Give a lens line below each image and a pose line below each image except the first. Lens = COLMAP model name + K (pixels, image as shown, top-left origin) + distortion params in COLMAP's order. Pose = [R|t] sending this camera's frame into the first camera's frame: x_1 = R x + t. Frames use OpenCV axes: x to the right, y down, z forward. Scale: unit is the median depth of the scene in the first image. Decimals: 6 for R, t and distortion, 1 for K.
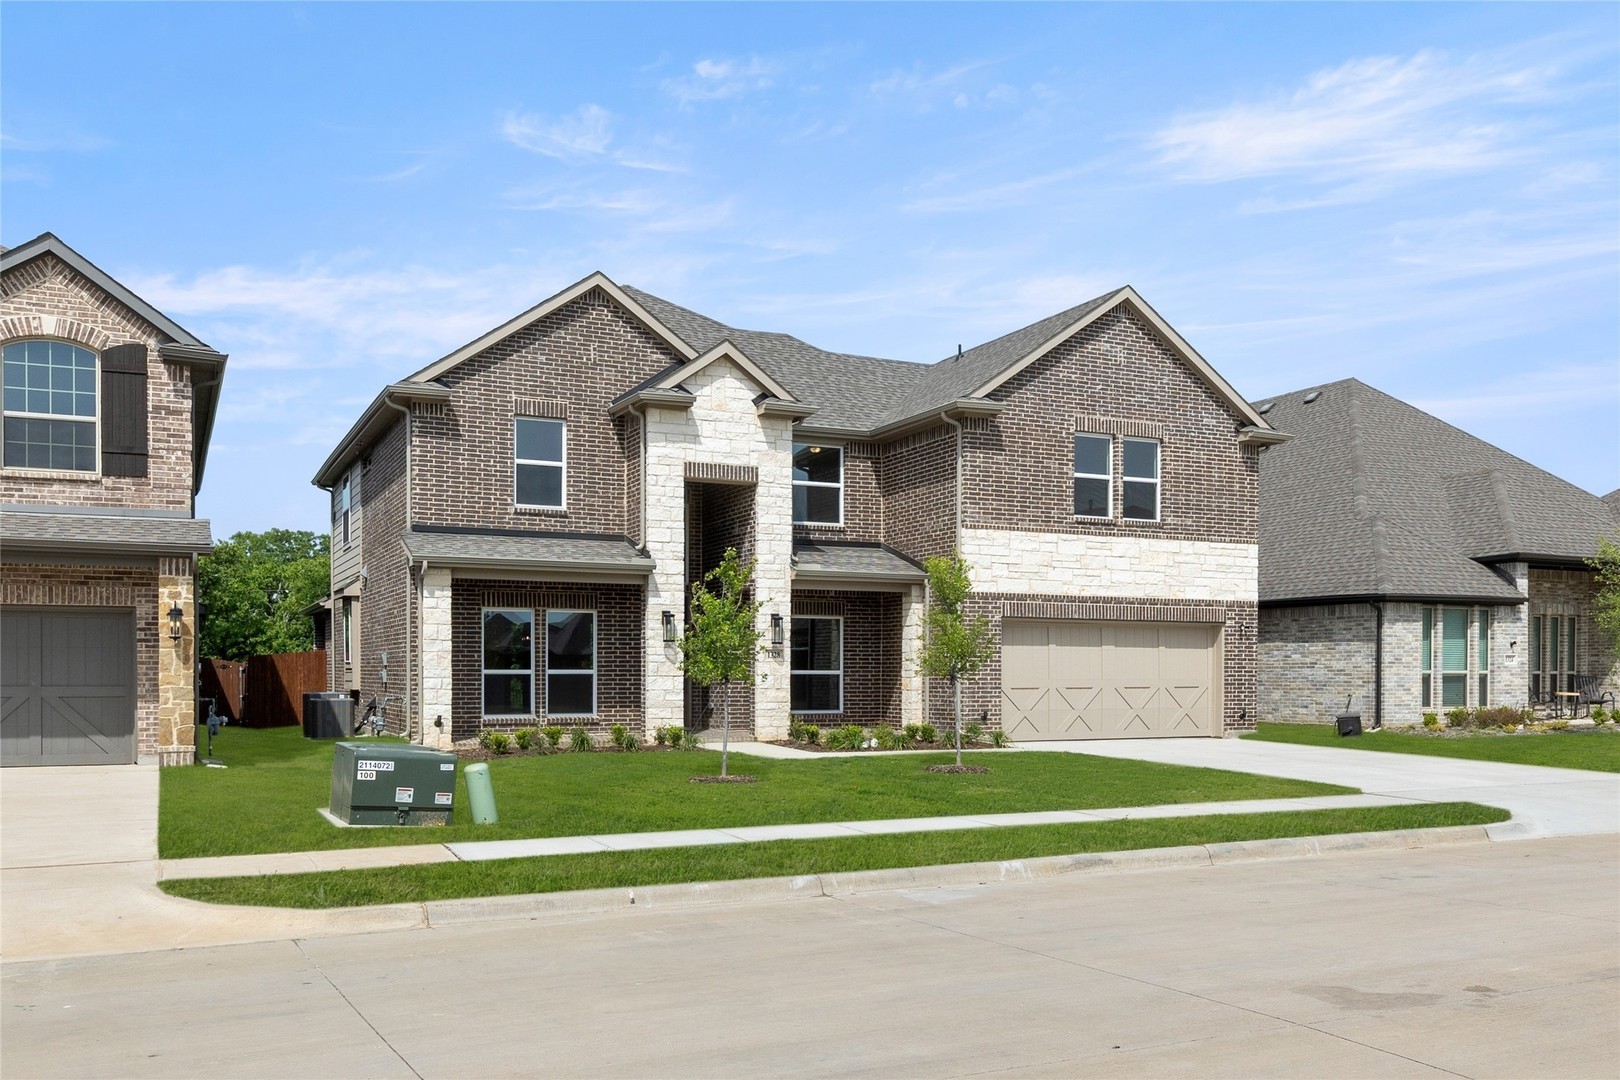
lens RADIAL K [[868.0, 0, 810.0], [0, 868.0, 540.0], [0, 0, 1]] dist [-0.000393, -0.000375]
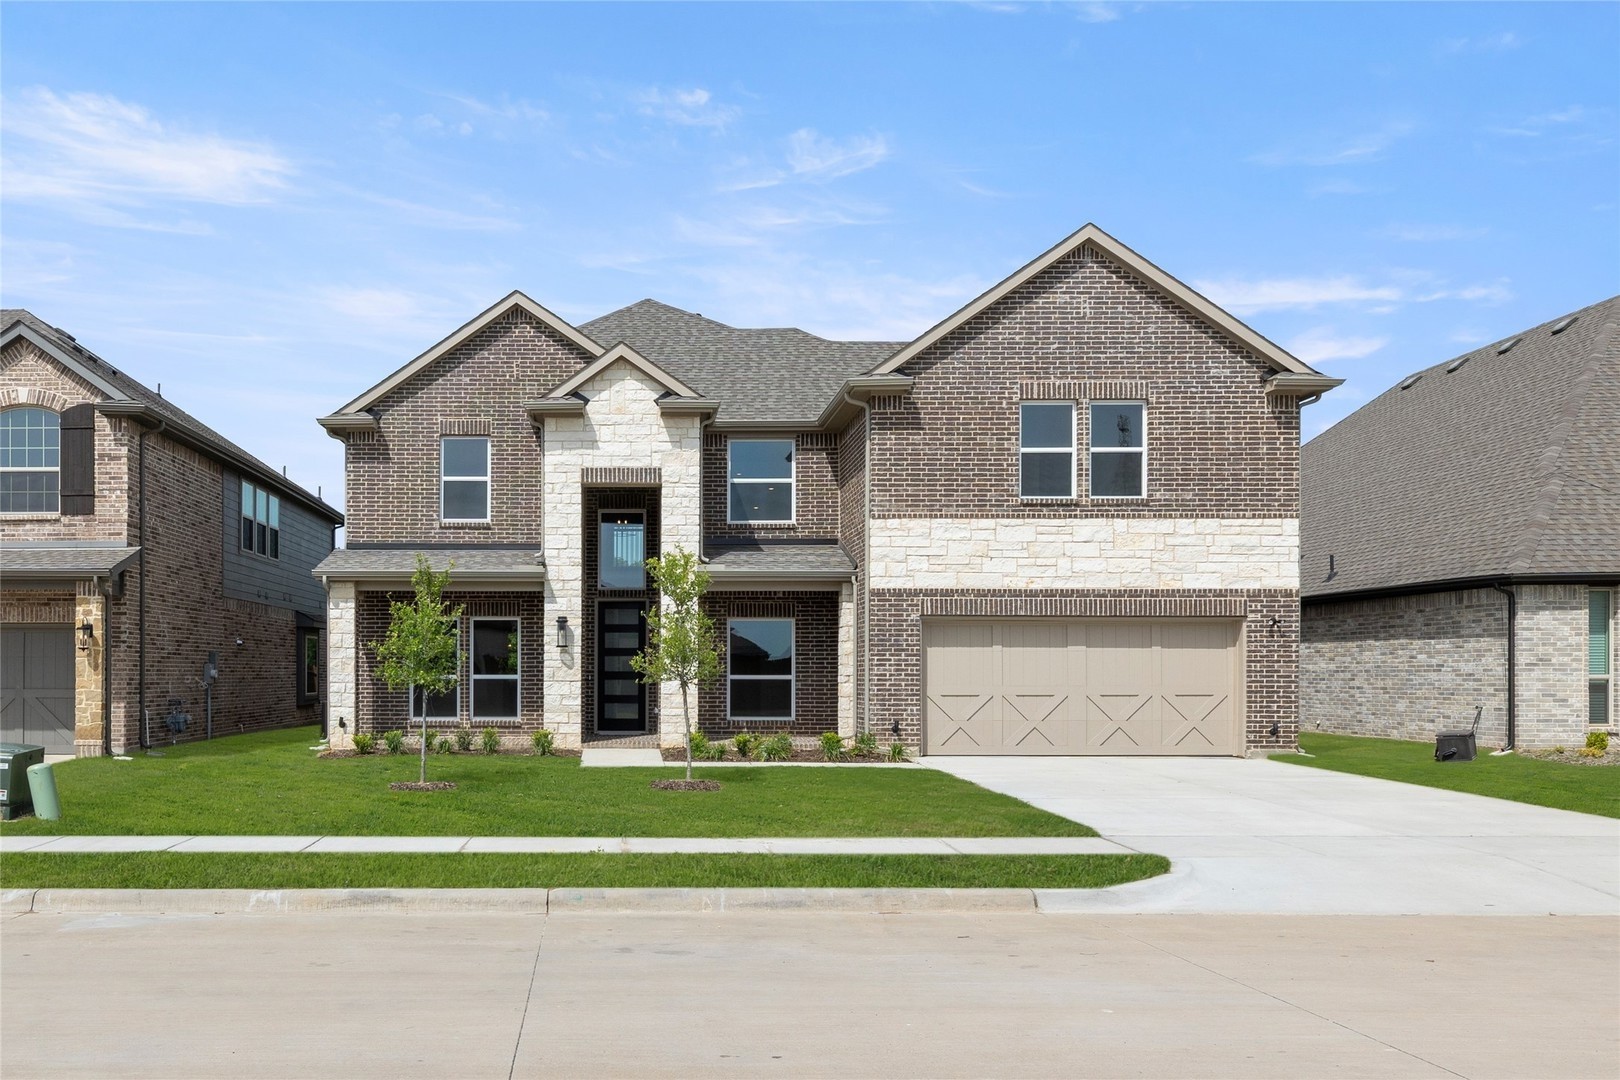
lens RADIAL K [[868.0, 0, 810.0], [0, 868.0, 540.0], [0, 0, 1]] dist [-0.000393, -0.000375]
pose [[0.952432, -0.047093, -0.301092, 0.388239], [0.045987, 0.998884, -0.010766, 0.015583], [0.301263, -0.003592, 0.953534, 0.115064]]
